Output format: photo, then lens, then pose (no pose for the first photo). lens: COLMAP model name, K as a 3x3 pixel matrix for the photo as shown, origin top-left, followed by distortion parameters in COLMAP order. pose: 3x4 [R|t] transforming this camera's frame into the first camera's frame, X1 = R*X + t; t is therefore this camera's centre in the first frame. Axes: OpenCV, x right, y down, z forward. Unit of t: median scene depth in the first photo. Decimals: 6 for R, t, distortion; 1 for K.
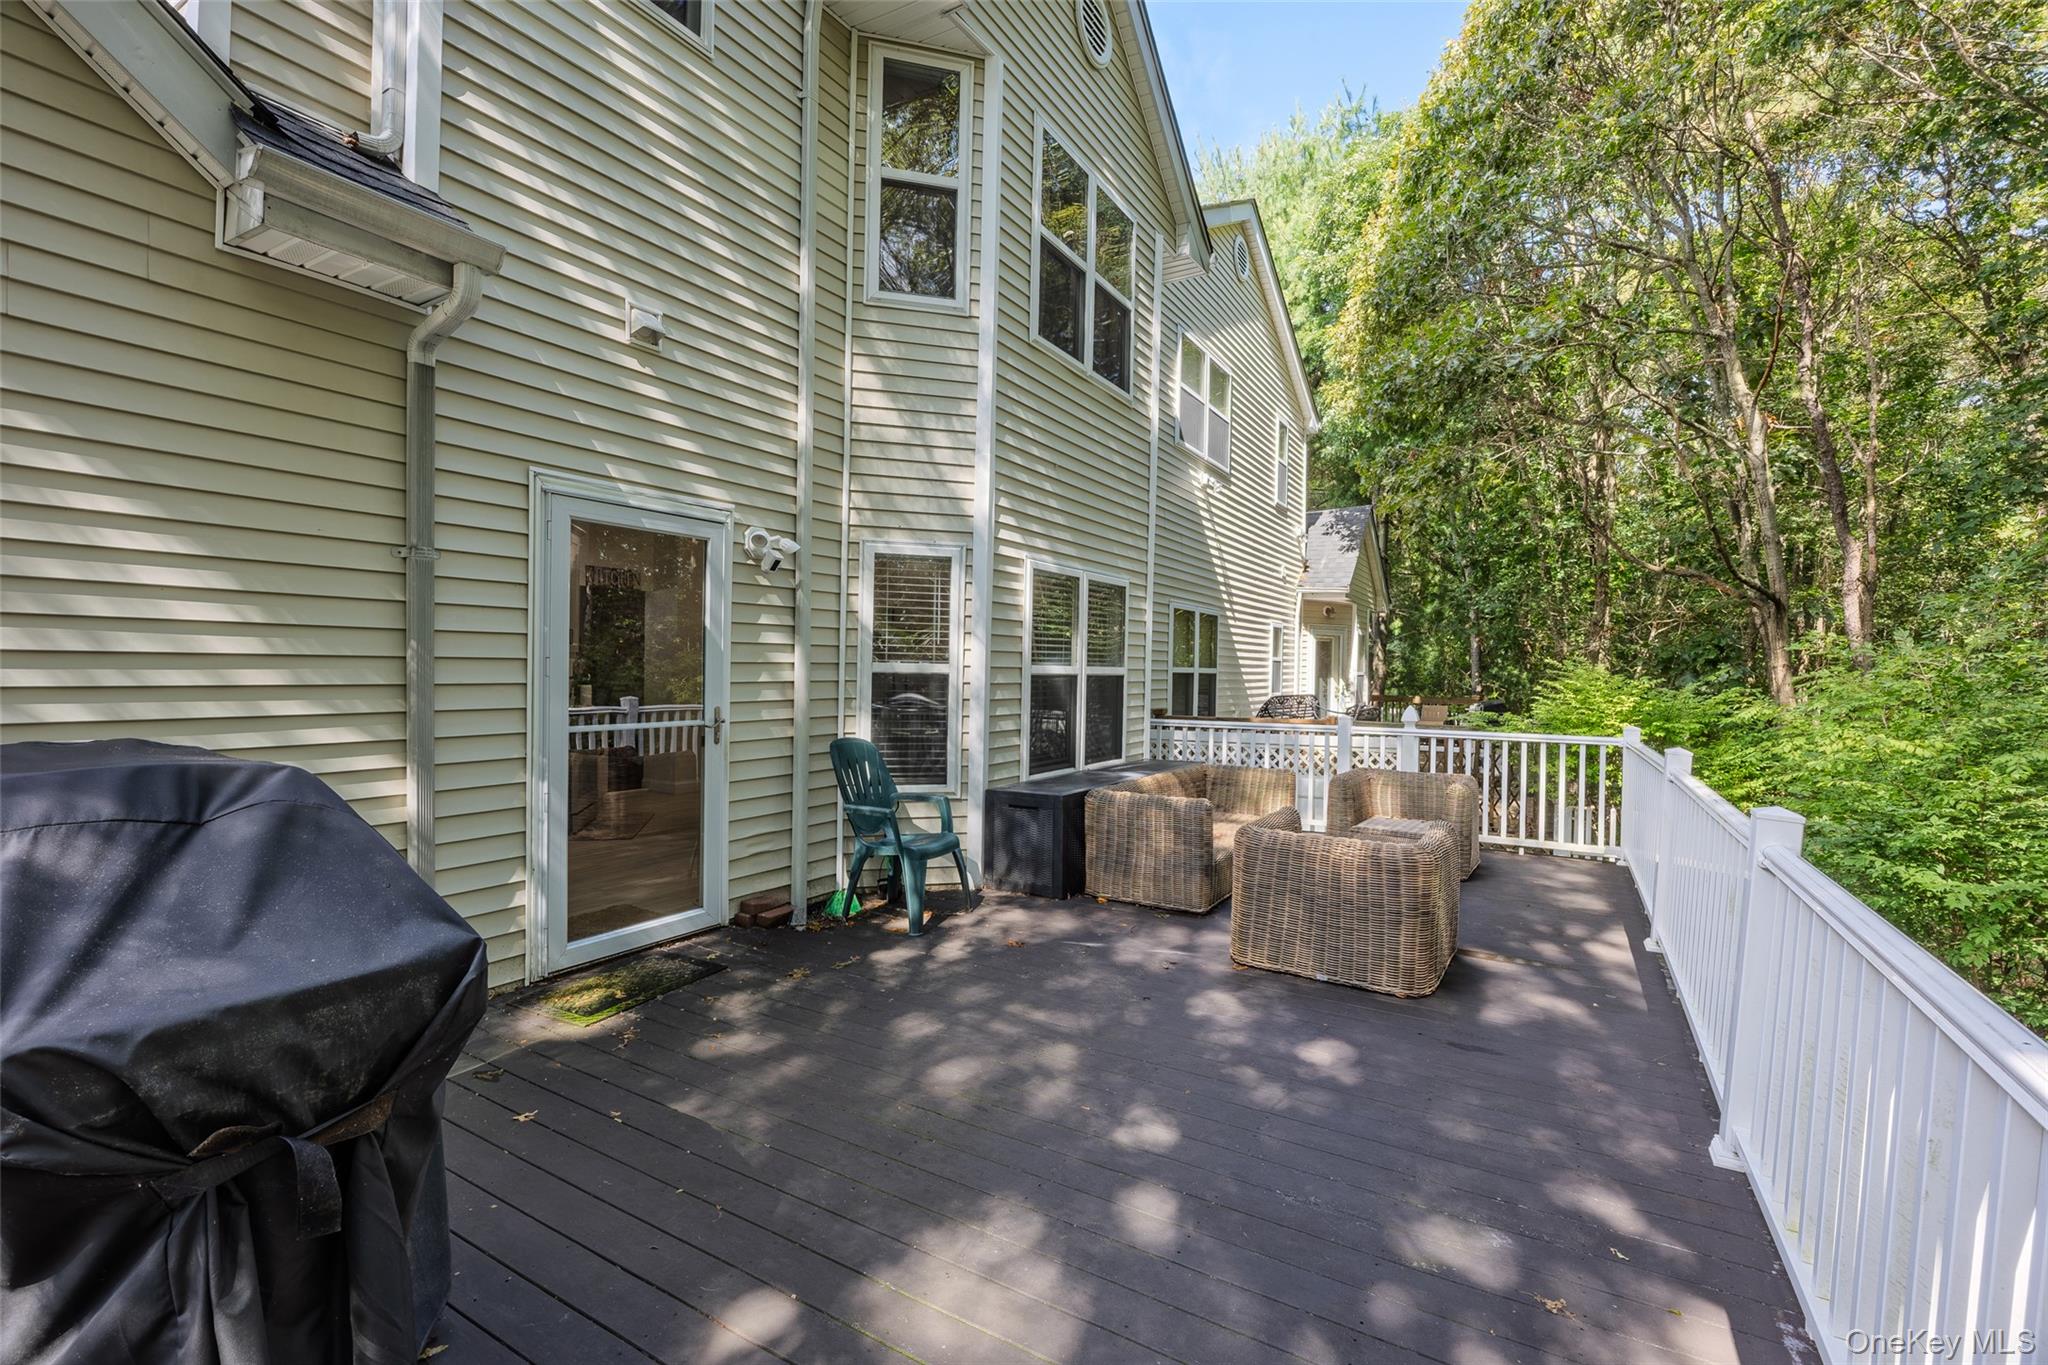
lens RADIAL K [[876.3, 0, 1024.0], [0, 876.3, 682.5], [0, 0, 1]] dist [-0.026241, -0.000010]
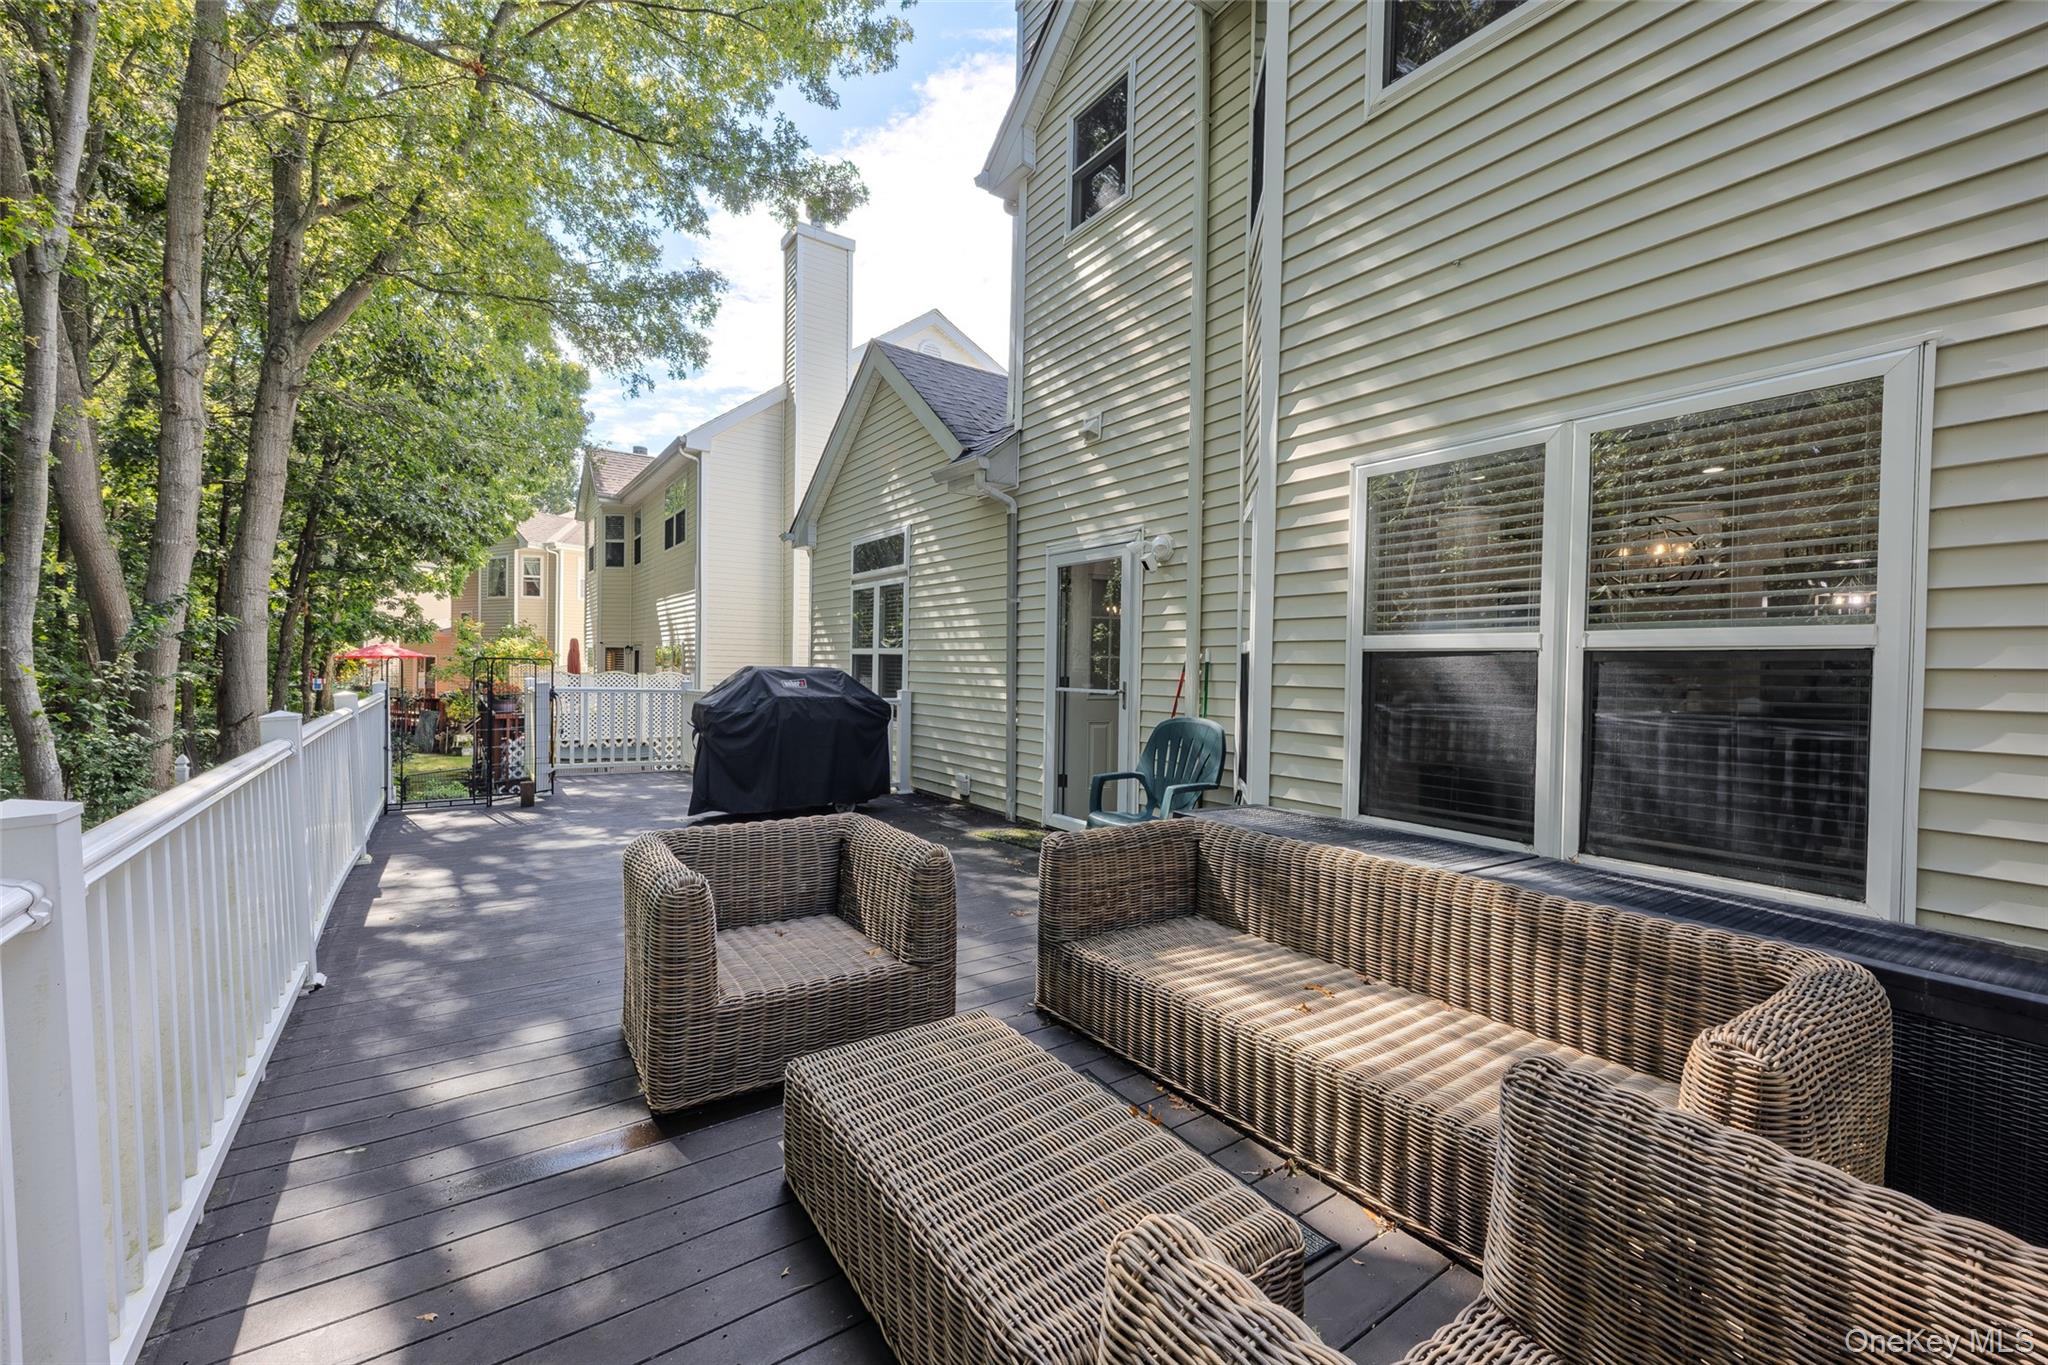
lens RADIAL K [[841.6, 0, 1024.0], [0, 841.6, 682.5], [0, 0, 1]] dist [0.024101, 0.000178]
pose [[-0.412814, -0.012853, -0.910725, 0.948976], [-0.048233, 0.998806, 0.007767, 0.030020], [0.909537, 0.047133, -0.412941, 1.501839]]
